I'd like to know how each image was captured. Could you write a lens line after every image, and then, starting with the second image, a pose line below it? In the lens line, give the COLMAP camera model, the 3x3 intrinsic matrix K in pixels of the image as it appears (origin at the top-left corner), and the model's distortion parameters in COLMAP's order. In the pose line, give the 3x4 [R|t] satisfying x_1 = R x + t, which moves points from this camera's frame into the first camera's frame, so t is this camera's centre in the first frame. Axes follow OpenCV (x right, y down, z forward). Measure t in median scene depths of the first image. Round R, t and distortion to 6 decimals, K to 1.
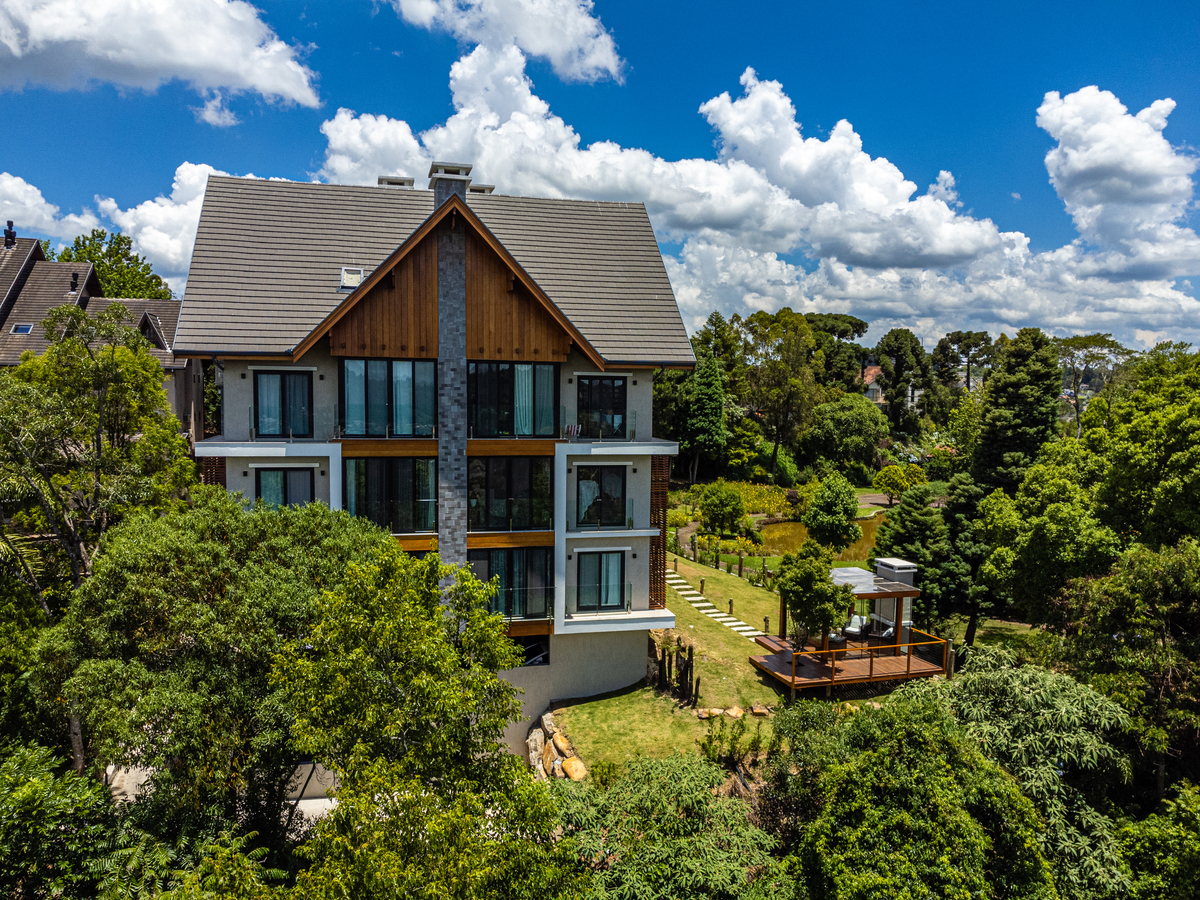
lens RADIAL K [[899.2, 0, 600.0], [0, 899.2, 450.0], [0, 0, 1]] dist [-0.001379, 0.024644]
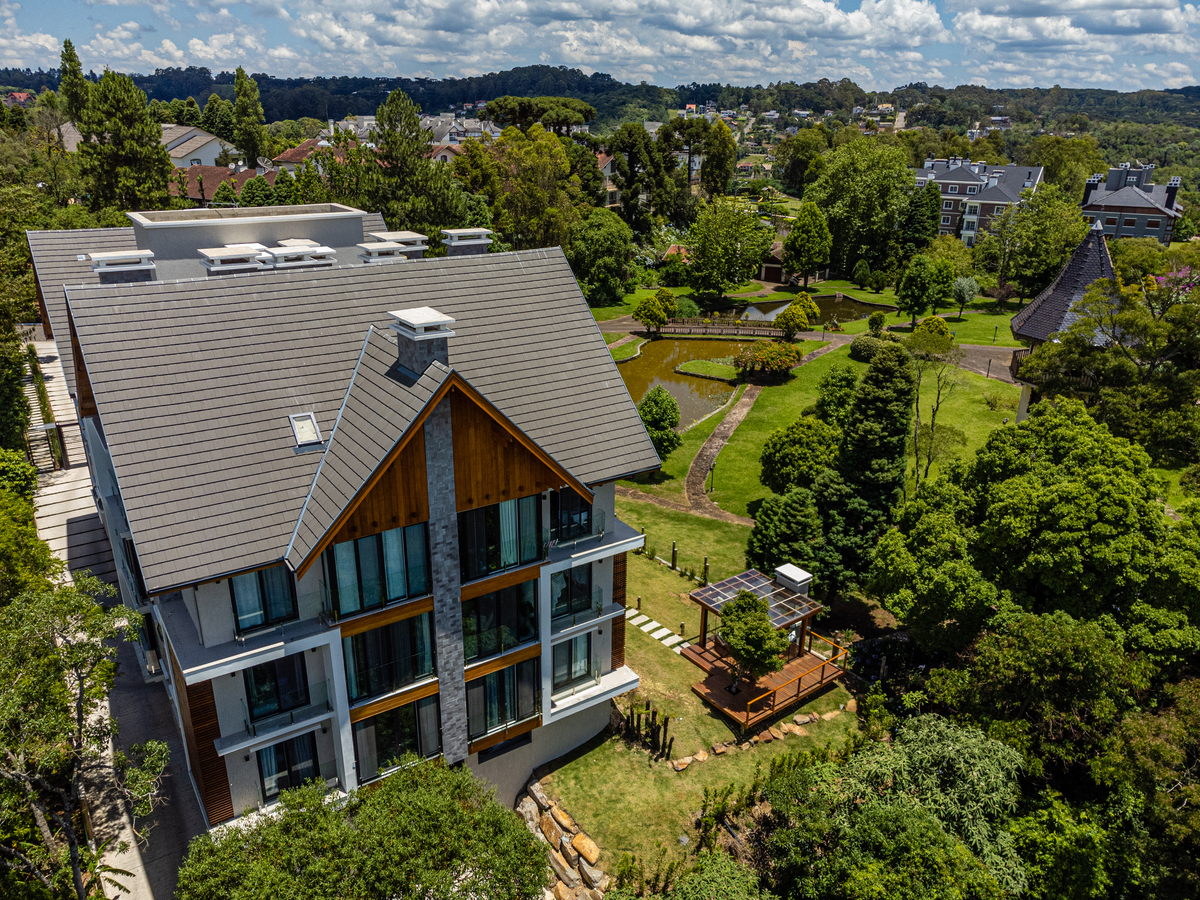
lens RADIAL K [[900.0, 0, 600.0], [0, 900.0, 450.0], [0, 0, 1]] dist [0.023123, 0.004387]
pose [[0.936306, -0.127314, 0.327295, -0.293656], [0.020035, 0.949820, 0.312154, -0.435729], [-0.350613, -0.285714, 0.891873, 0.109714]]
